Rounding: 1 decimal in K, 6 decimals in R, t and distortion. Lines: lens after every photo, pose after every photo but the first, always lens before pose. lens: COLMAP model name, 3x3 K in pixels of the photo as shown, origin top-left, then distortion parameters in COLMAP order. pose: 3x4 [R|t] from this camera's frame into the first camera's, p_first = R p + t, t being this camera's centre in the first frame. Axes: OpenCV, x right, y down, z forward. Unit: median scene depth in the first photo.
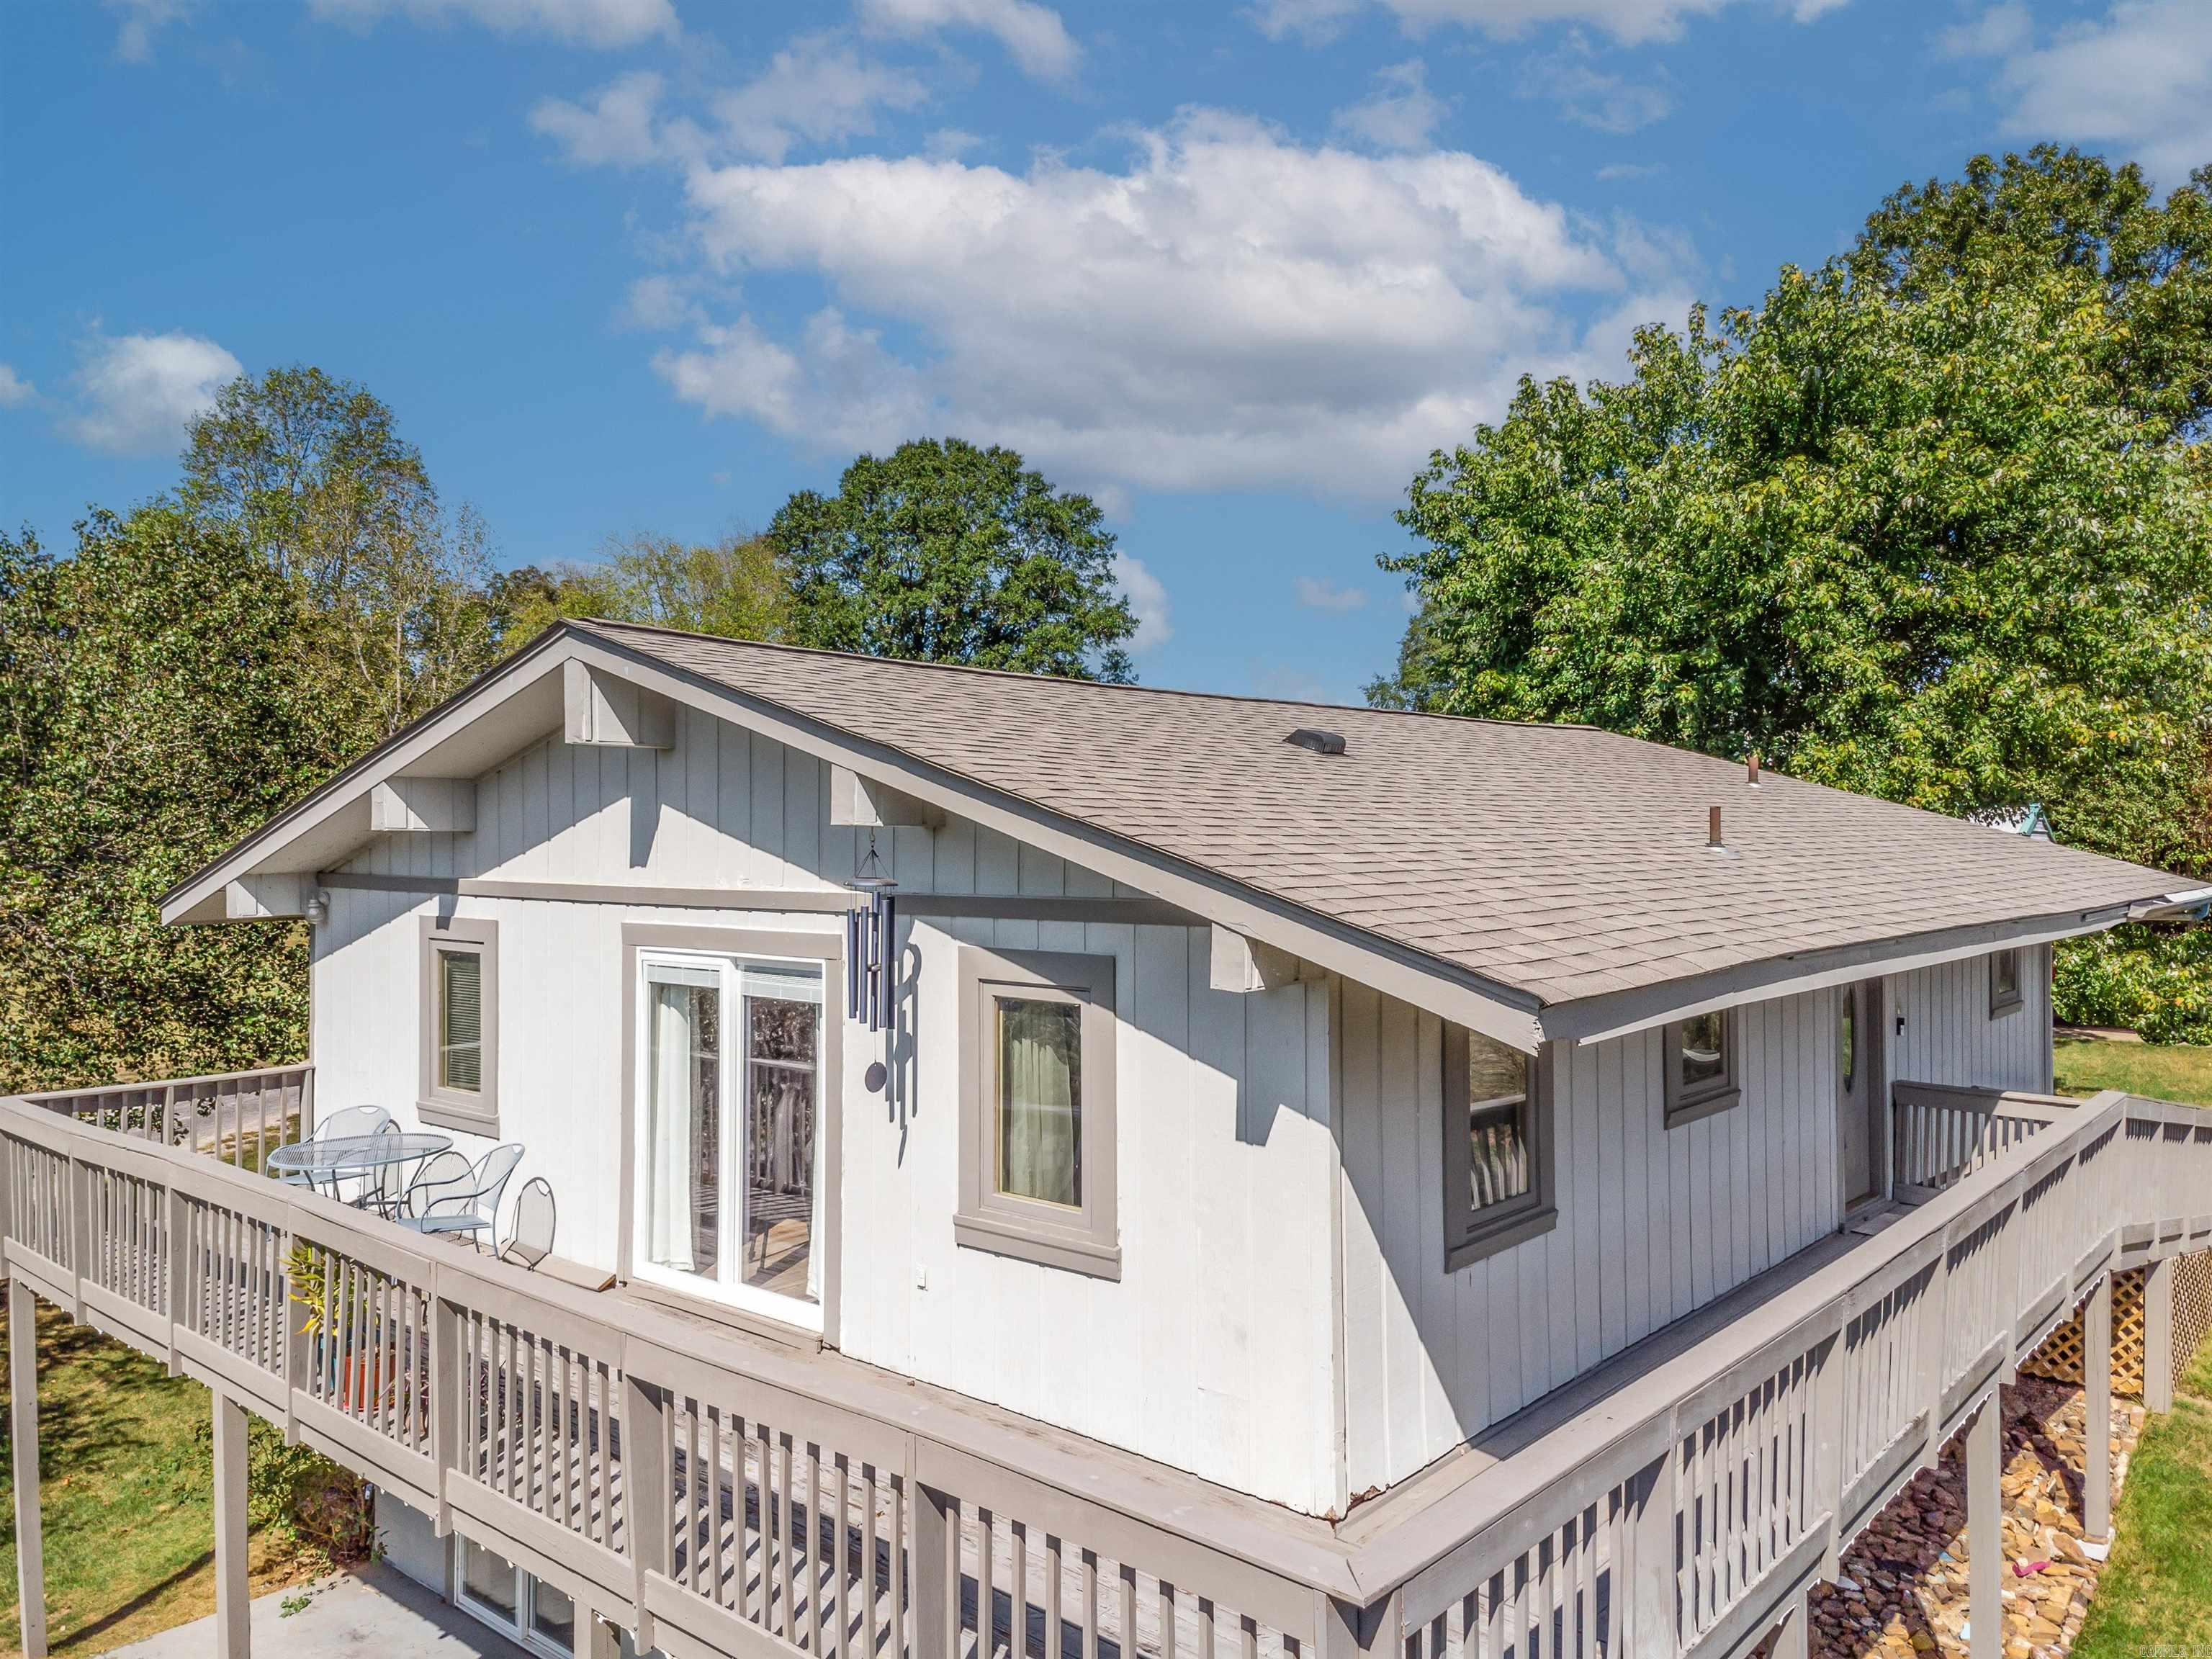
lens RADIAL K [[1579.4, 0, 1104.8], [0, 1579.4, 821.2], [0, 0, 1]] dist [0.014723, 0.005104]
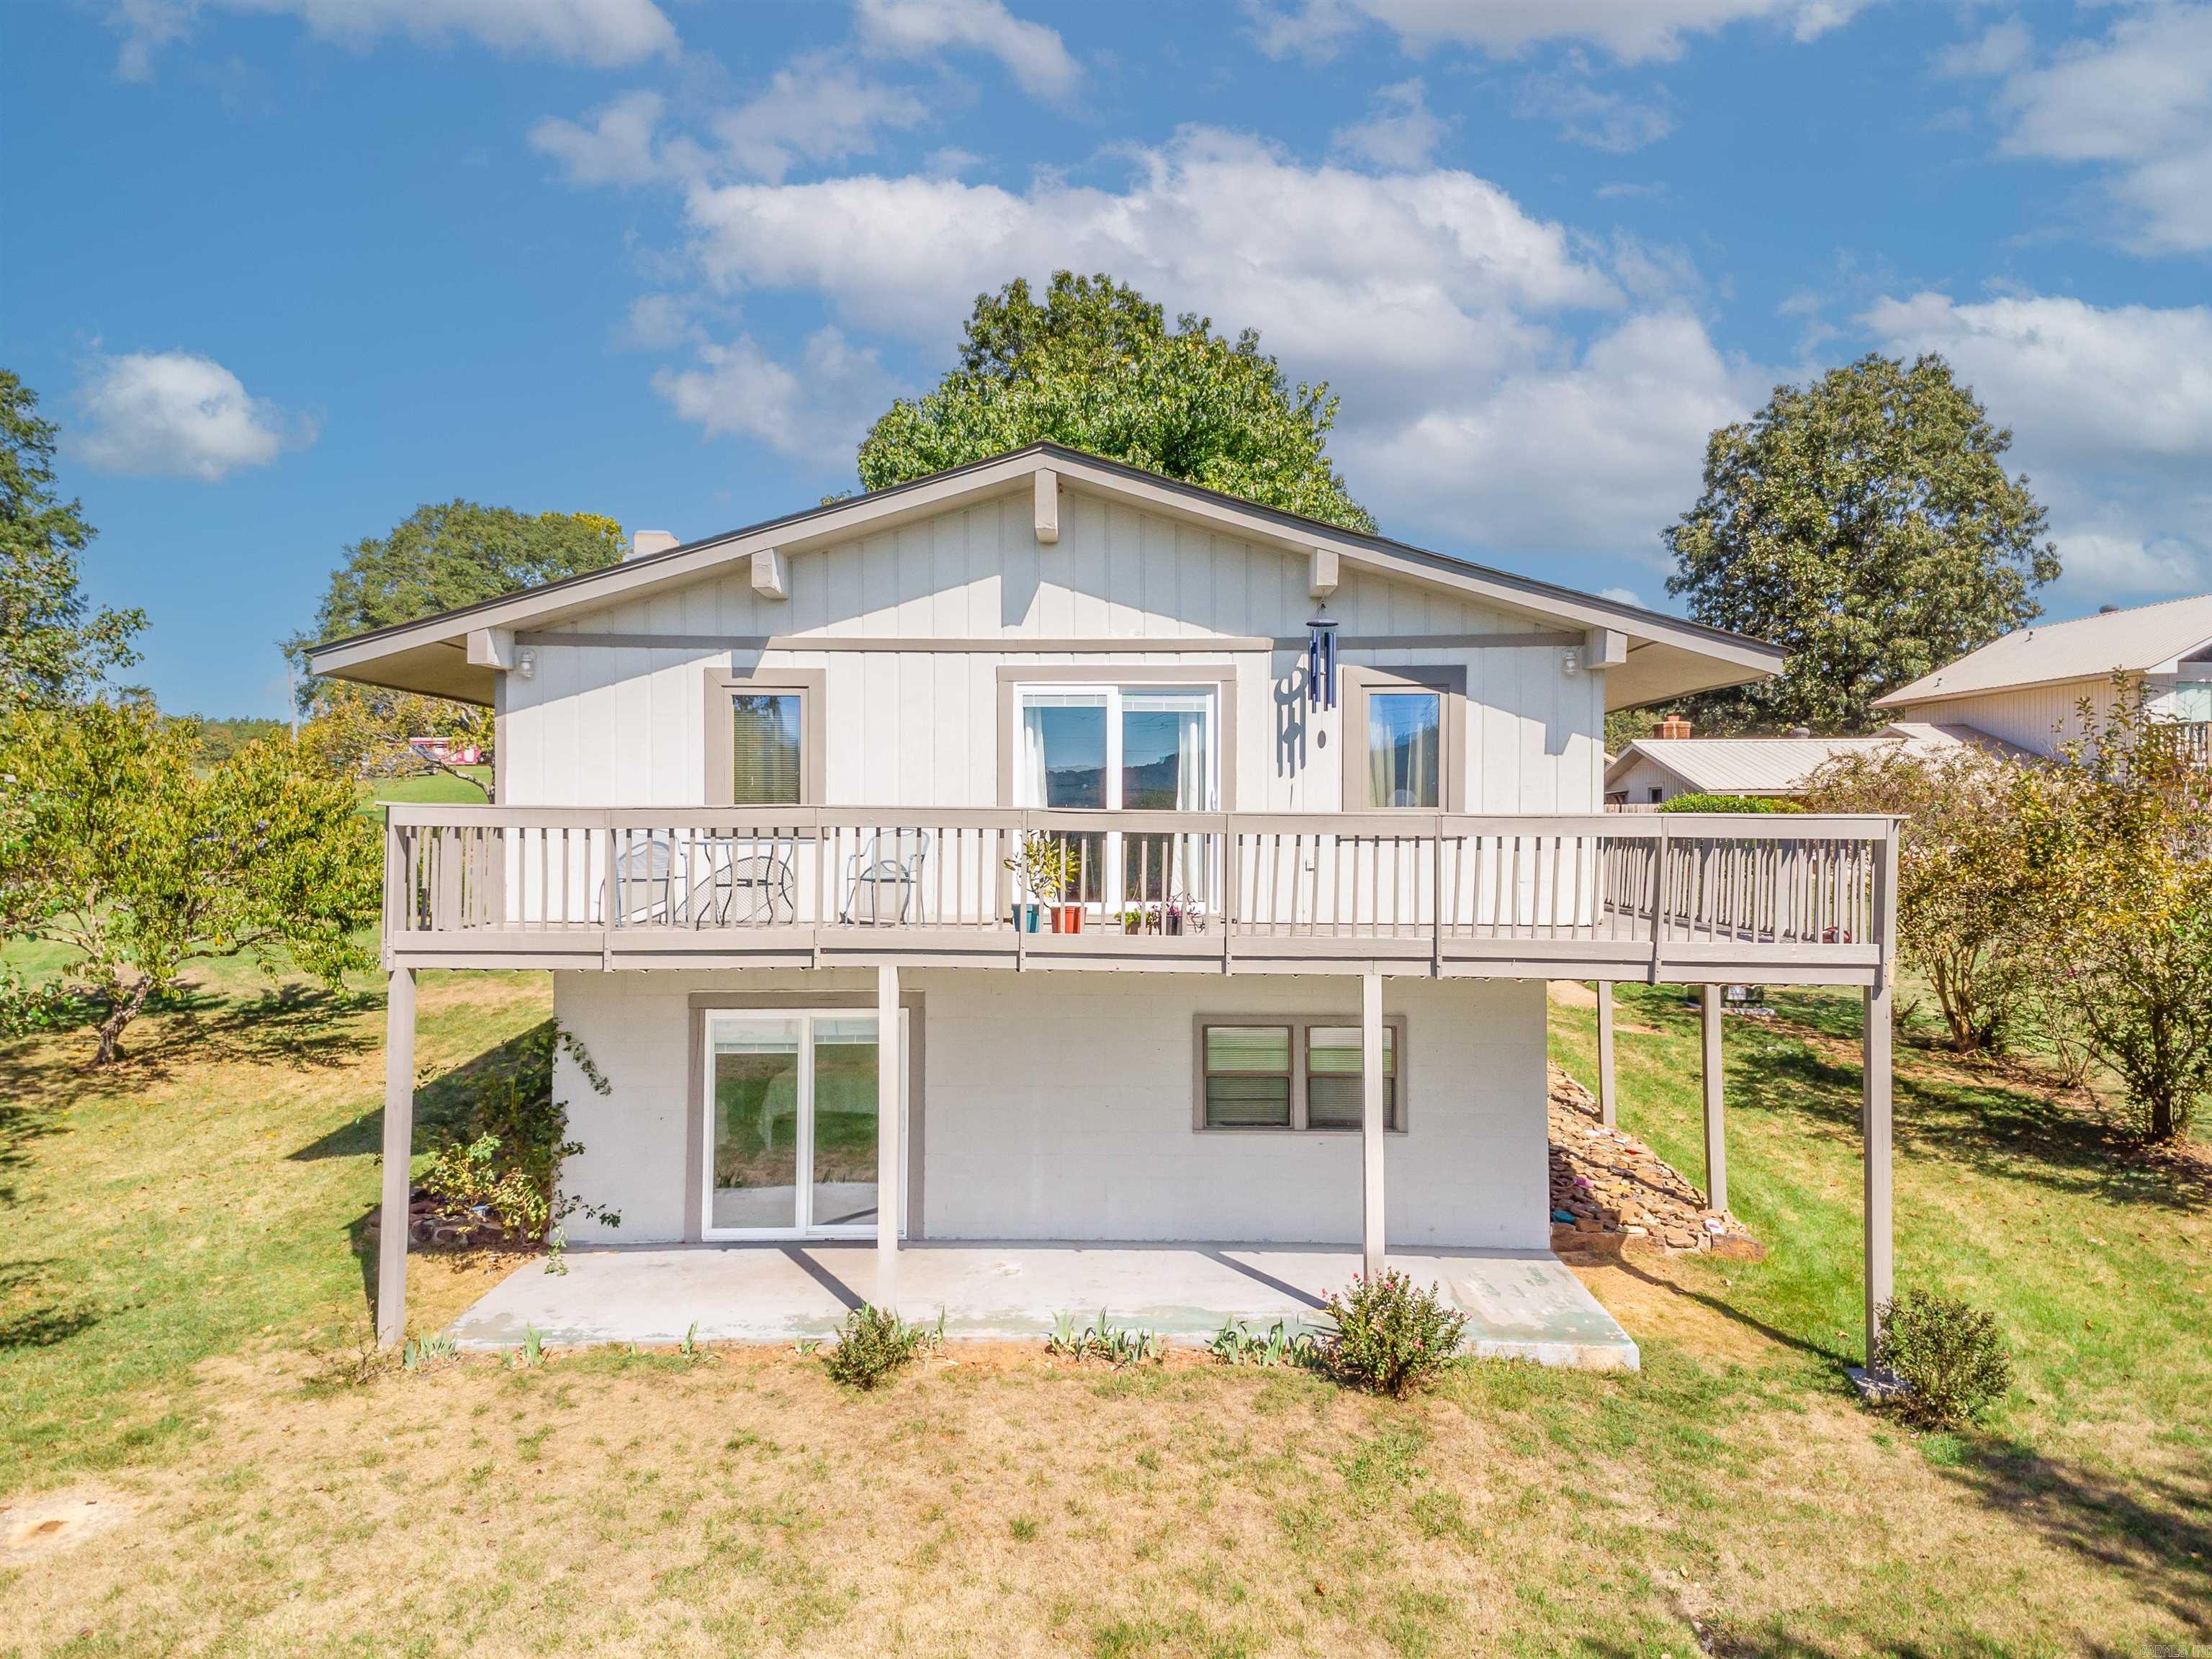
lens RADIAL K [[1579.4, 0, 1109.7], [0, 1579.4, 835.4], [0, 0, 1]] dist [0.014723, 0.005104]
pose [[0.782115, -0.002504, 0.623129, -1.098517], [-0.011648, 0.999758, 0.018637, 0.188022], [-0.623025, -0.021835, 0.781897, -0.156468]]
